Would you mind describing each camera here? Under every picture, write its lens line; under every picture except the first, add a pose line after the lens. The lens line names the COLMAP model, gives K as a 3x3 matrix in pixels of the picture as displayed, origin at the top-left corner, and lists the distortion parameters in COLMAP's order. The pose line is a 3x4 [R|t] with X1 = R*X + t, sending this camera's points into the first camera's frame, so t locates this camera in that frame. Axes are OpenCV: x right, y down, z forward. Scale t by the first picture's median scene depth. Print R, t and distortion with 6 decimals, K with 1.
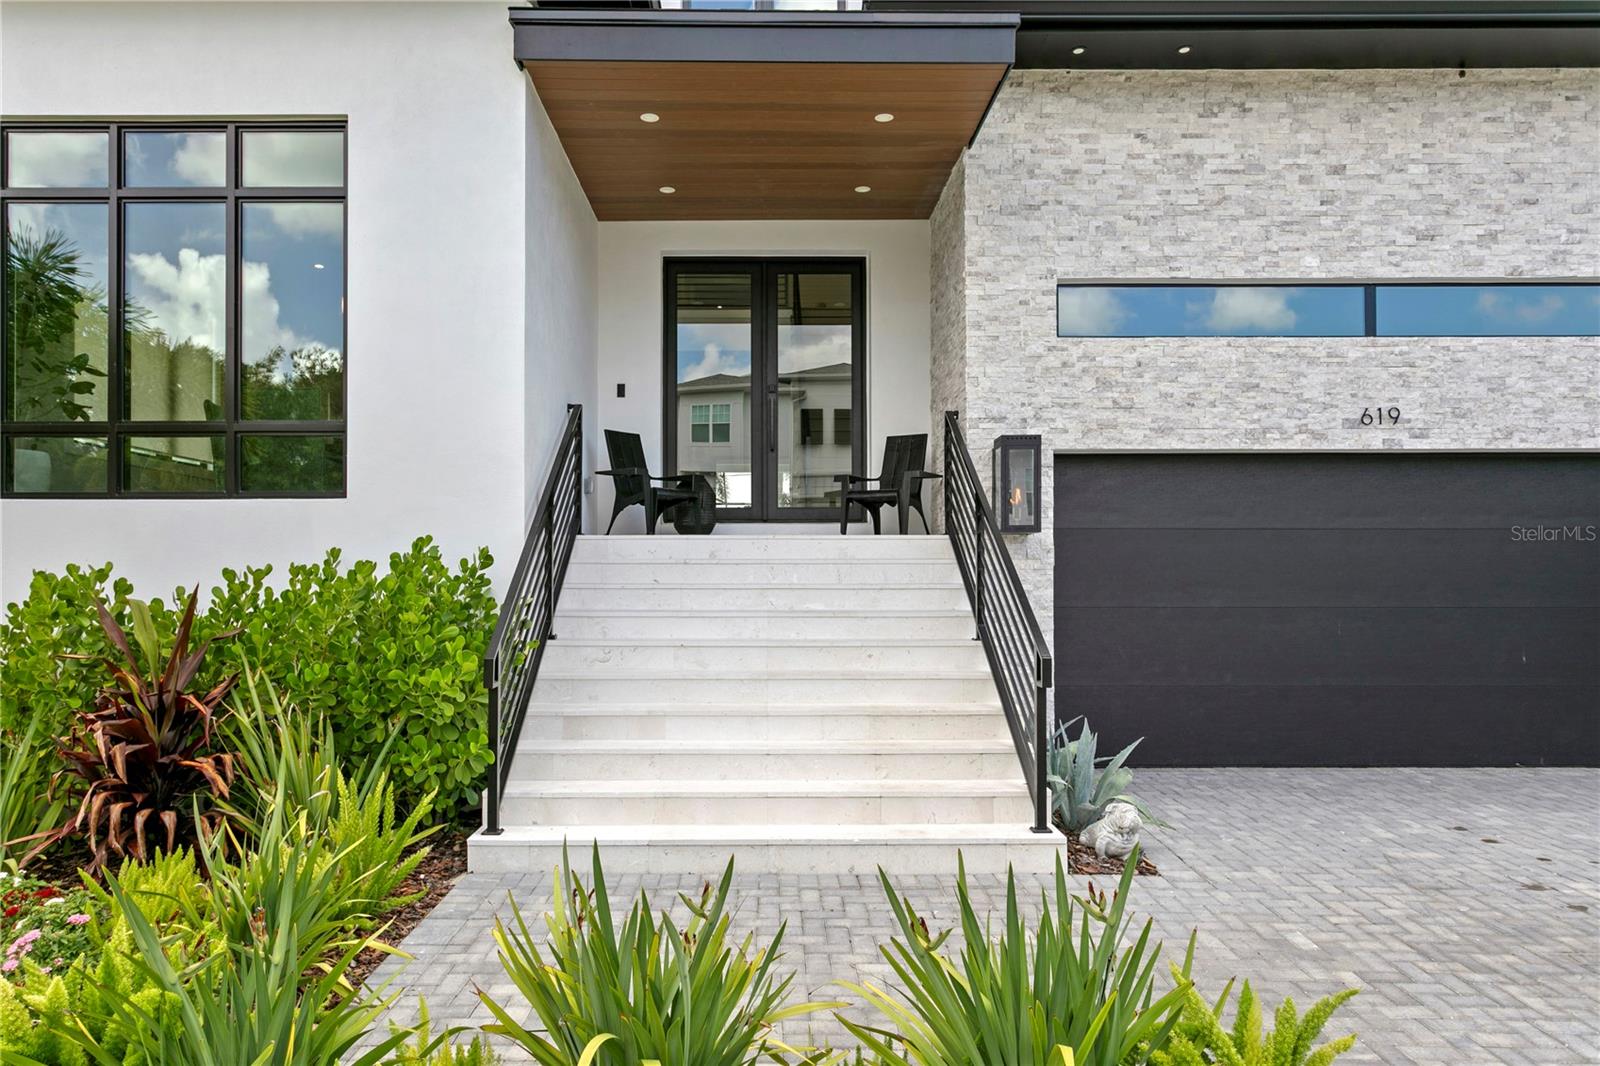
lens RADIAL K [[1057.7, 0, 800.7], [0, 1057.7, 532.2], [0, 0, 1]] dist [-0.001181, 0.002886]
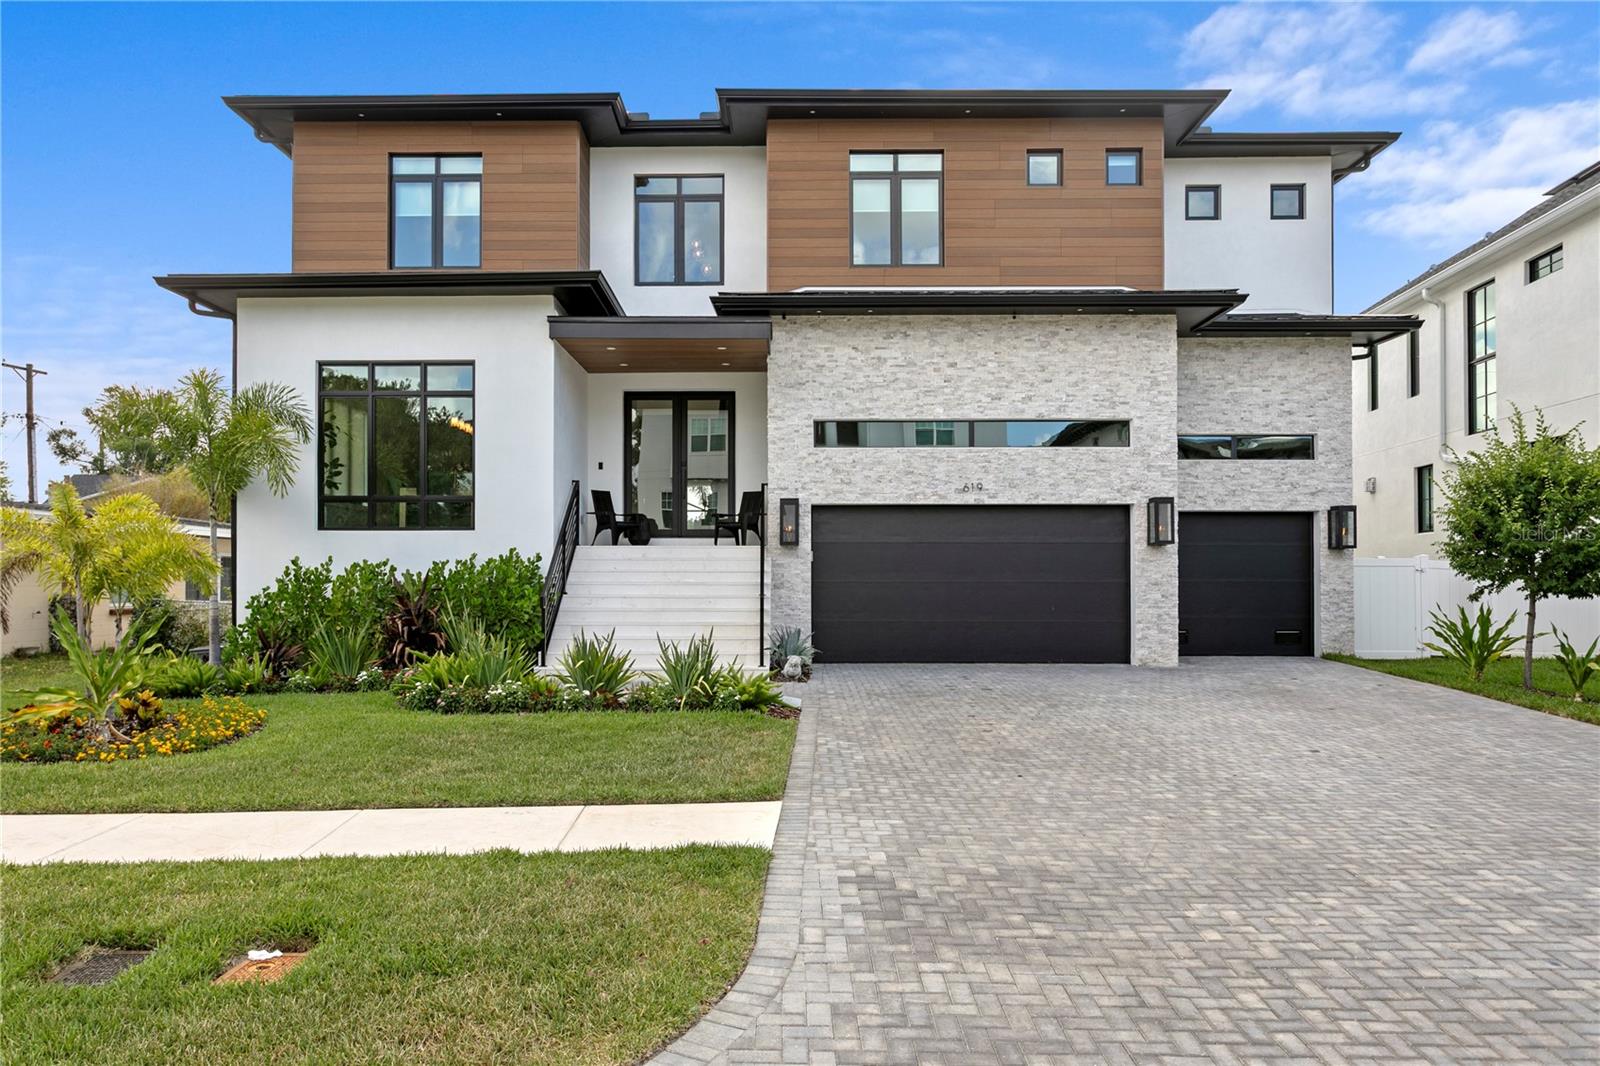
lens RADIAL K [[1156.5, 0, 799.5], [0, 1156.5, 534.7], [0, 0, 1]] dist [0.006488, 0.005920]
pose [[0.999848, 0.000652, -0.017448, 0.254759], [-0.000580, 0.999991, 0.004115, -0.027899], [0.017451, -0.004104, 0.999839, -1.213180]]
